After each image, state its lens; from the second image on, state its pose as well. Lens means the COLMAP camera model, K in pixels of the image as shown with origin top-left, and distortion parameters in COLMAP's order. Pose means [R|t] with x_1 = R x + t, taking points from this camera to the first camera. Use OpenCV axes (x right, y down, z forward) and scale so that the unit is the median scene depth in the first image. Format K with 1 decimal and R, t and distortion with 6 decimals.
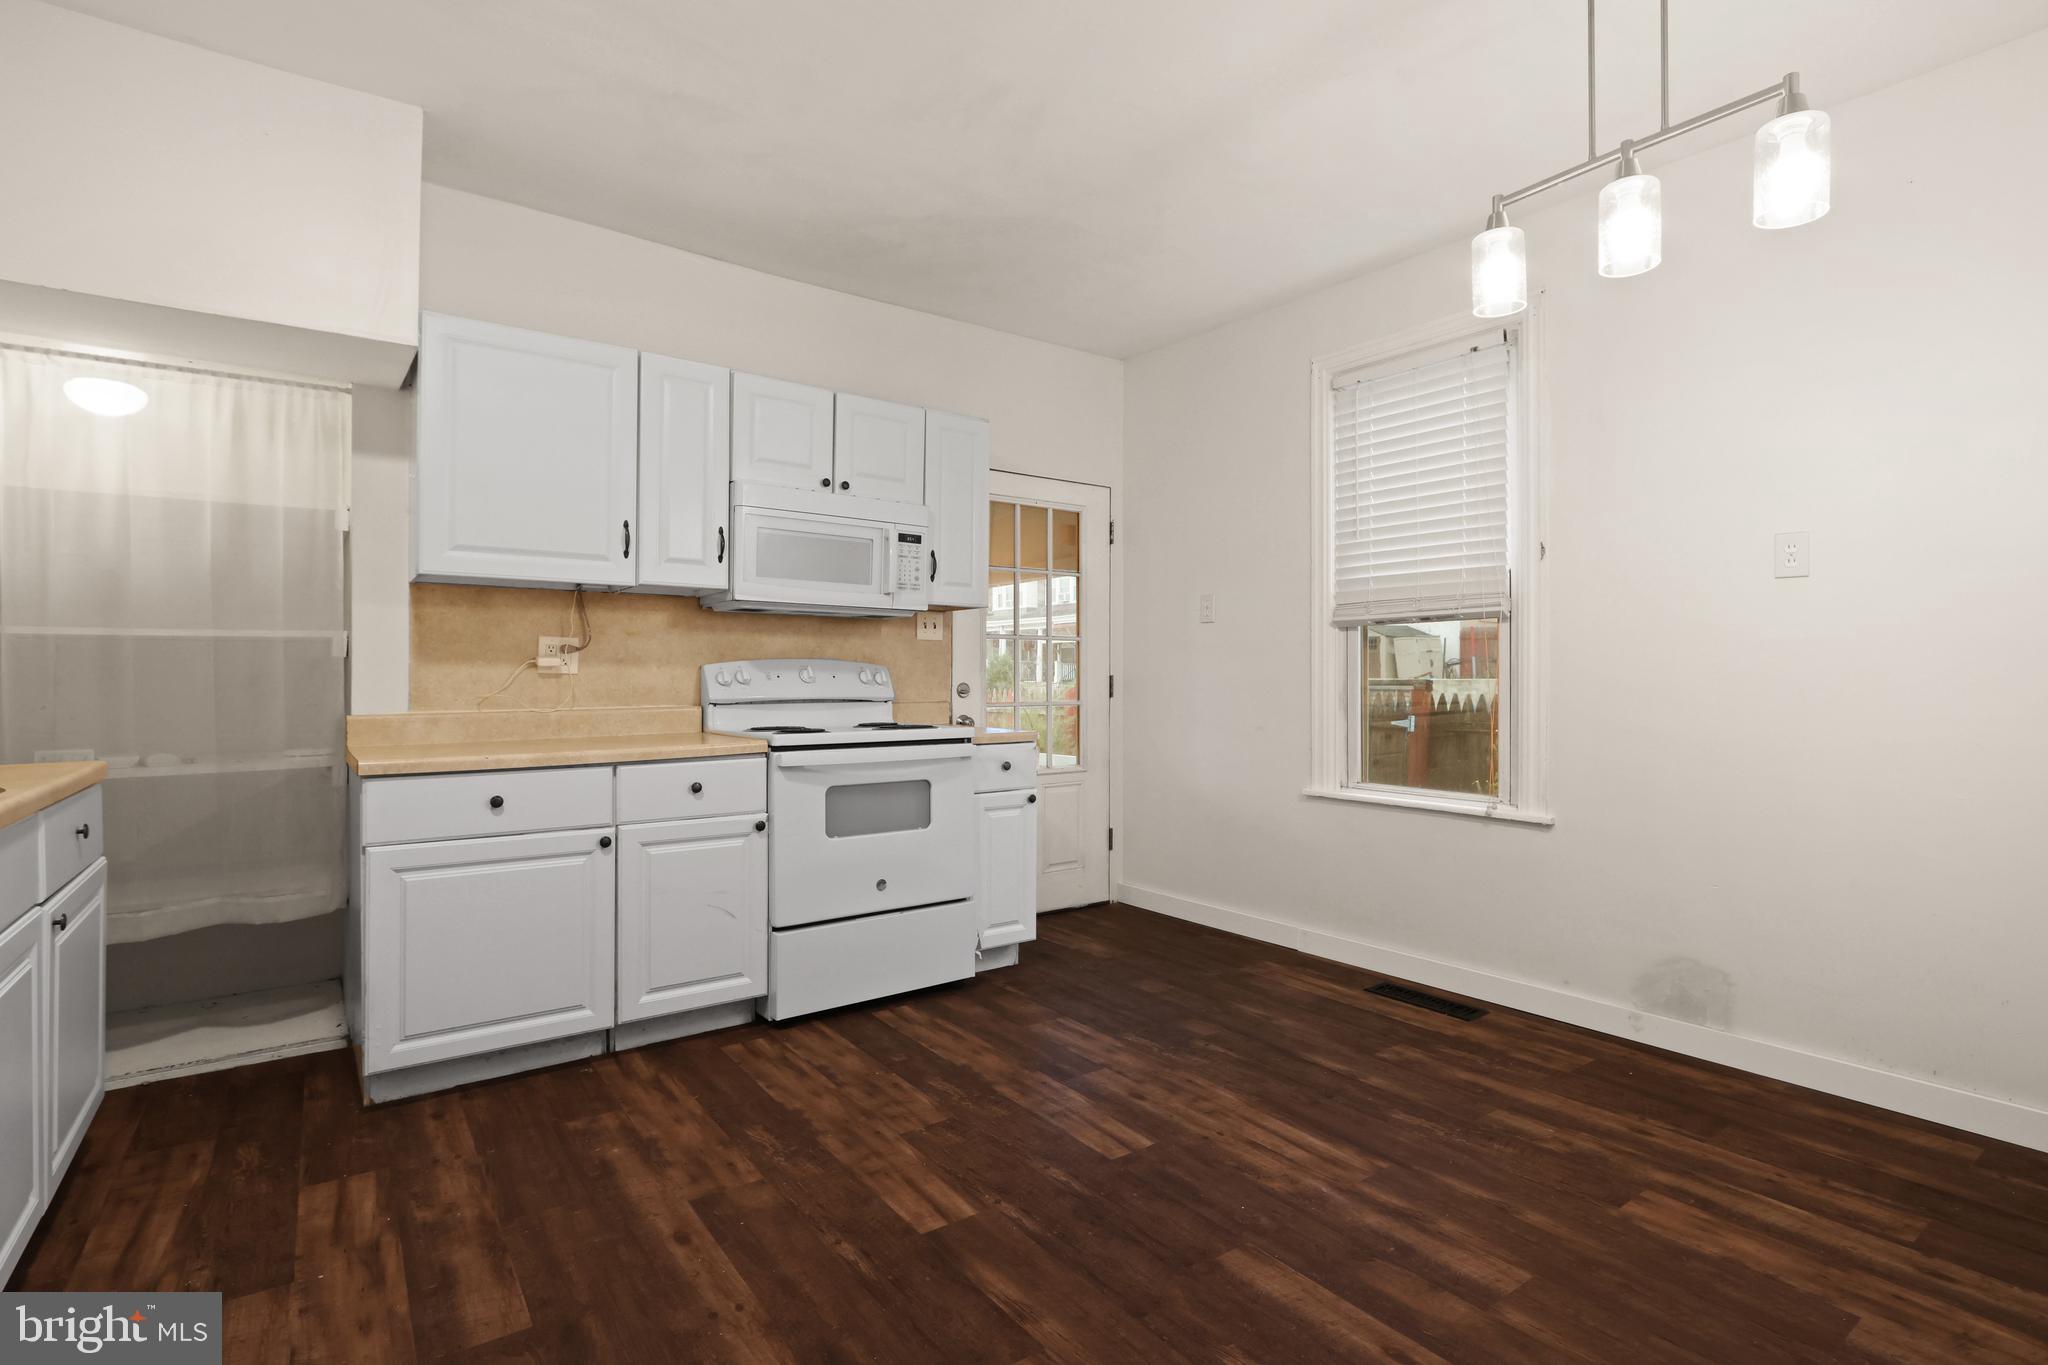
lens RADIAL K [[975.1, 0, 1024.0], [0, 975.1, 682.5], [0, 0, 1]] dist [-0.016942, 0.000296]
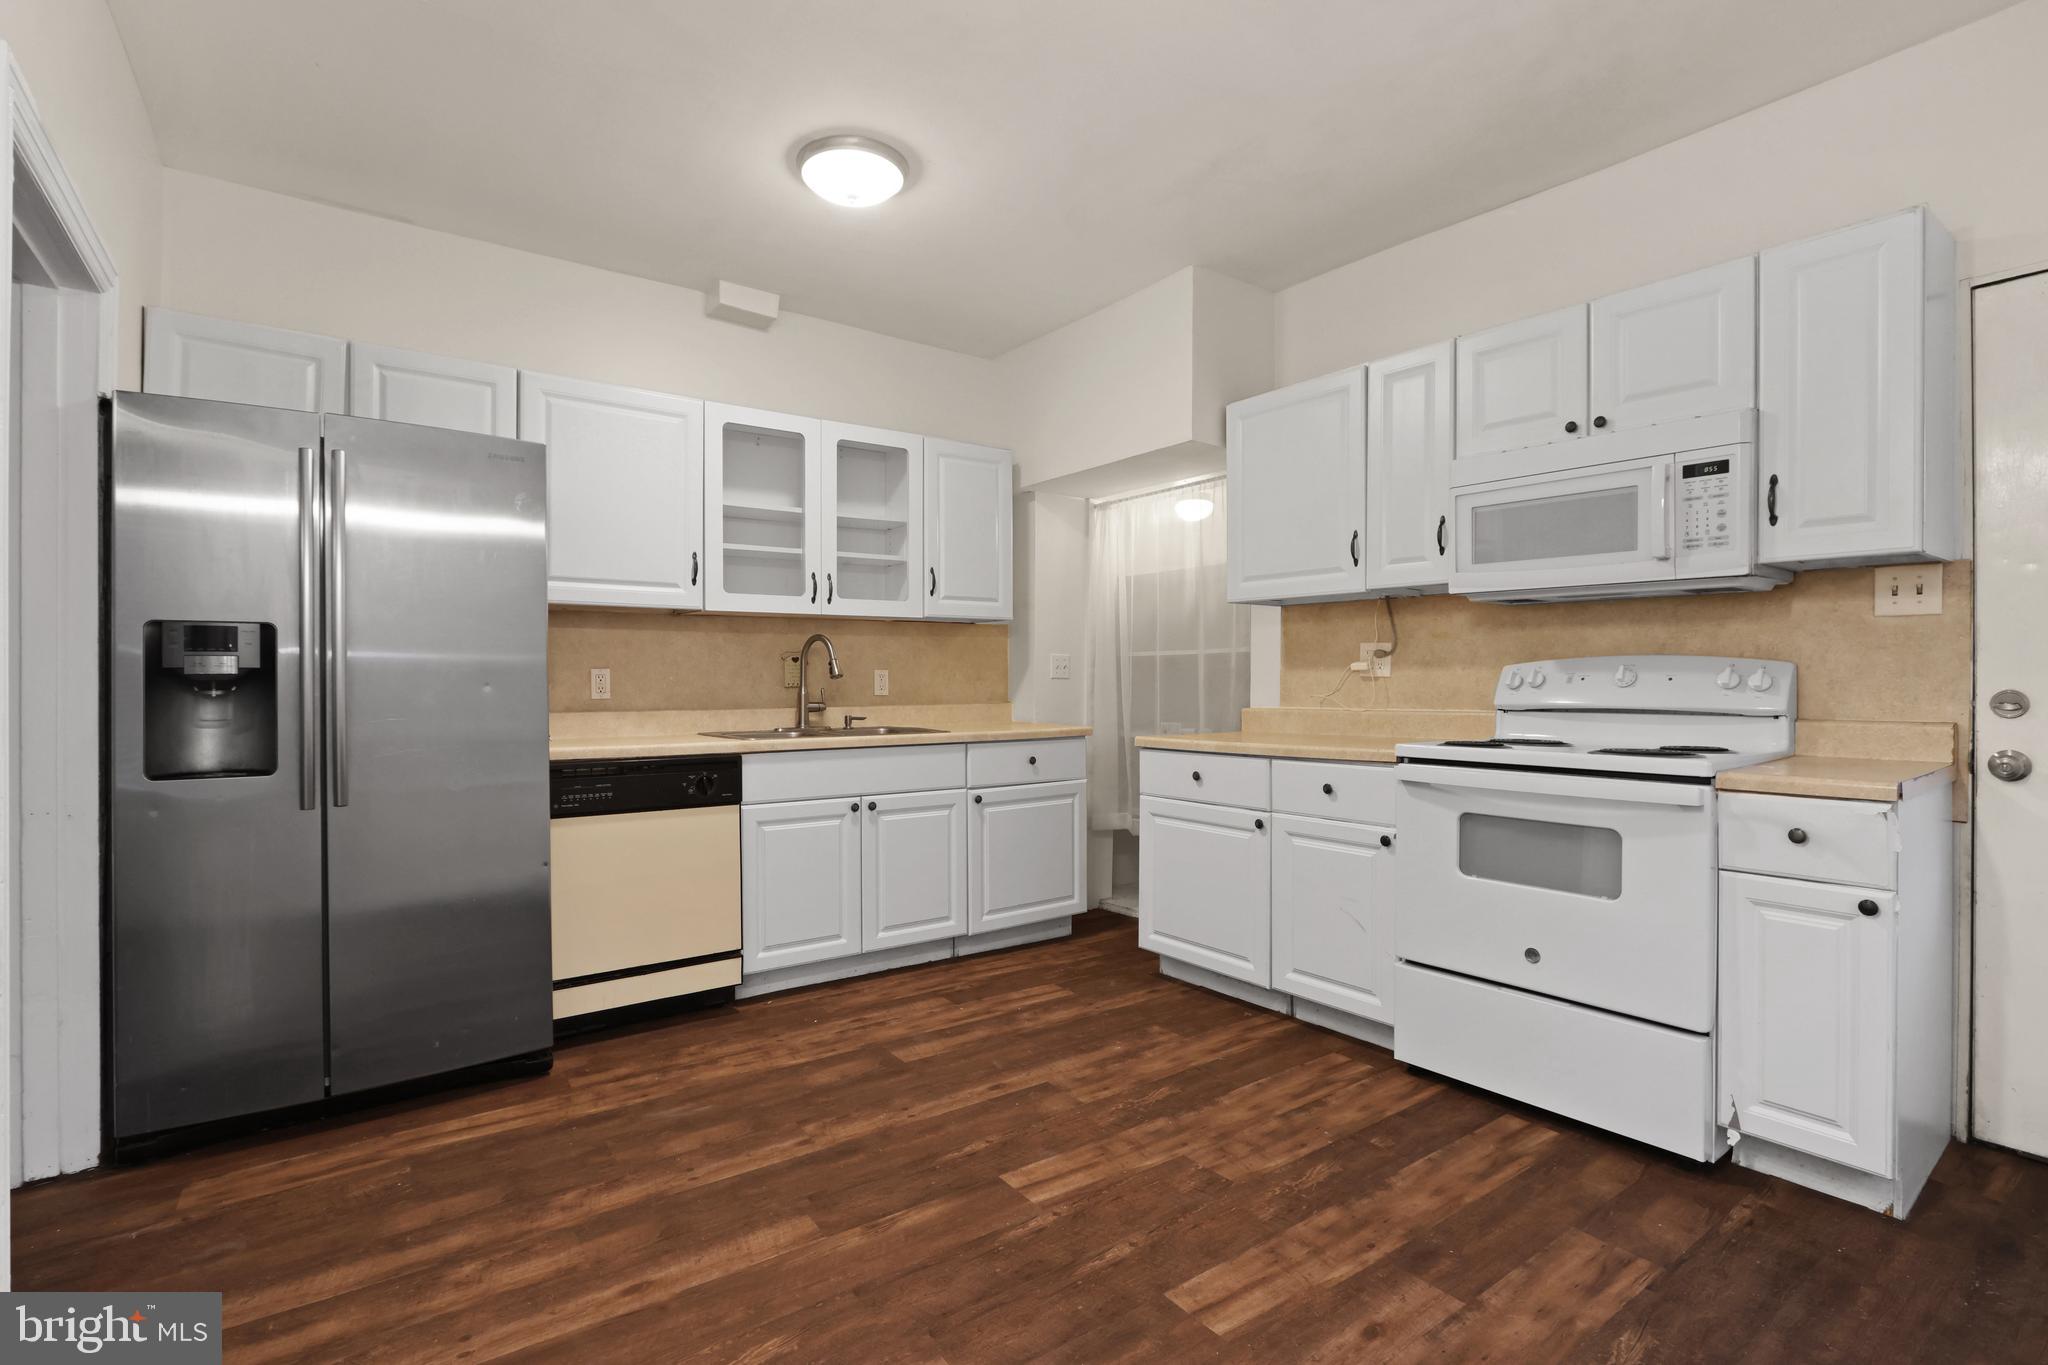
lens RADIAL K [[955.5, 0, 1024.0], [0, 955.5, 682.5], [0, 0, 1]] dist [-0.015083, 0.000939]
pose [[0.000325, 0.002951, -0.999996, 0.684591], [-0.002836, 0.999992, 0.002951, -0.005386], [0.999996, 0.002835, 0.000333, 0.705335]]
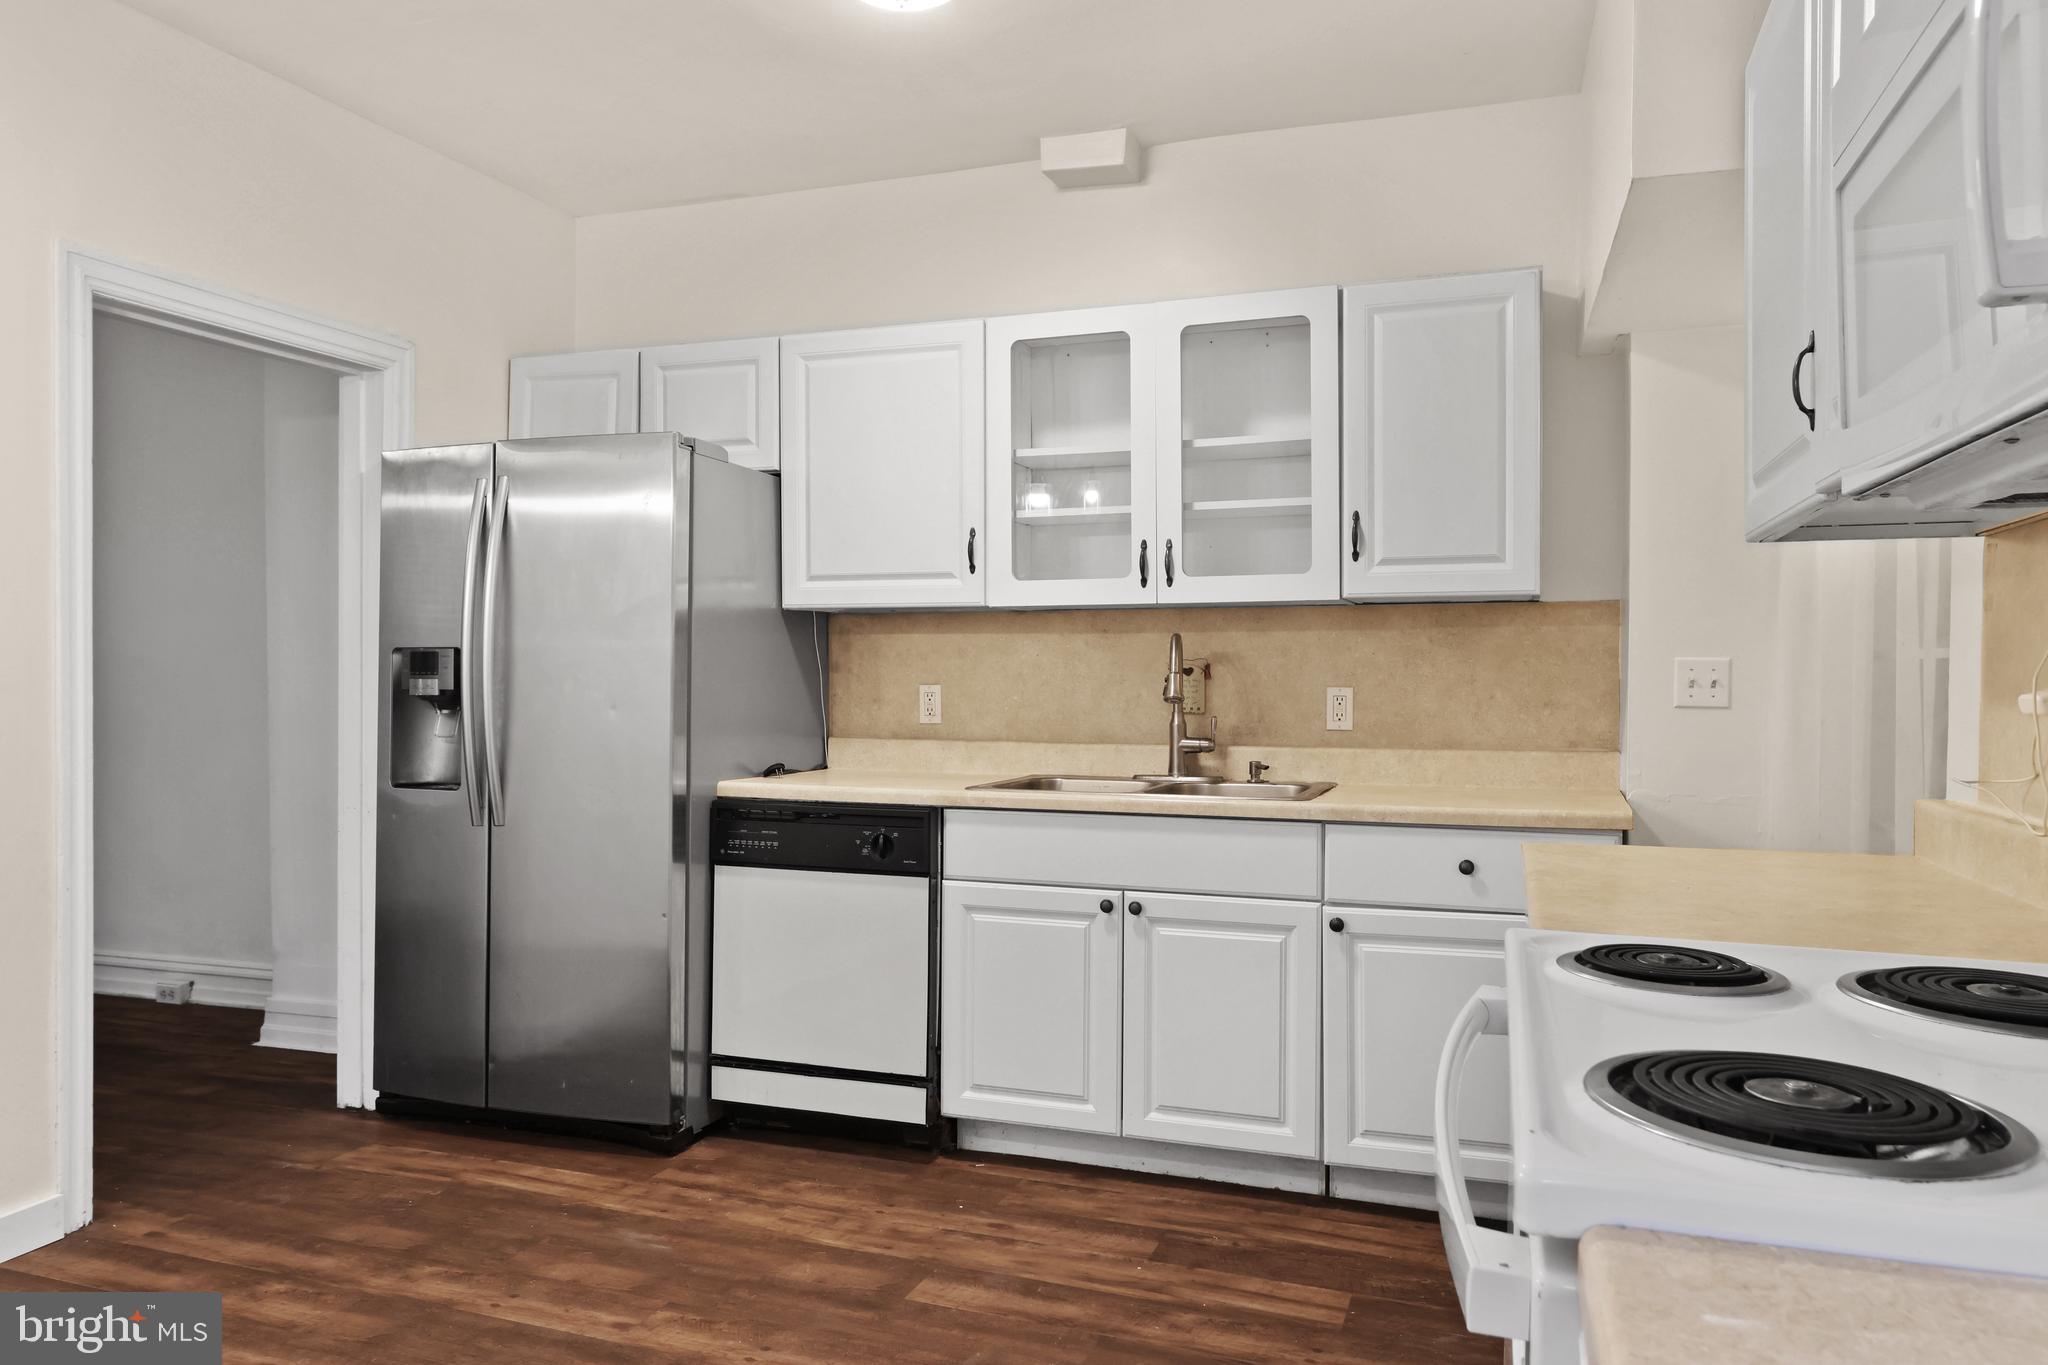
lens RADIAL K [[1413.4, 0, 1024.0], [0, 1413.4, 682.5], [0, 0, 1]] dist [-0.012412, 0.003399]
pose [[-0.829210, 0.001598, -0.558935, 0.166882], [-0.005594, 0.999922, 0.011157, -0.037591], [0.558909, 0.012378, -0.829136, 1.414320]]
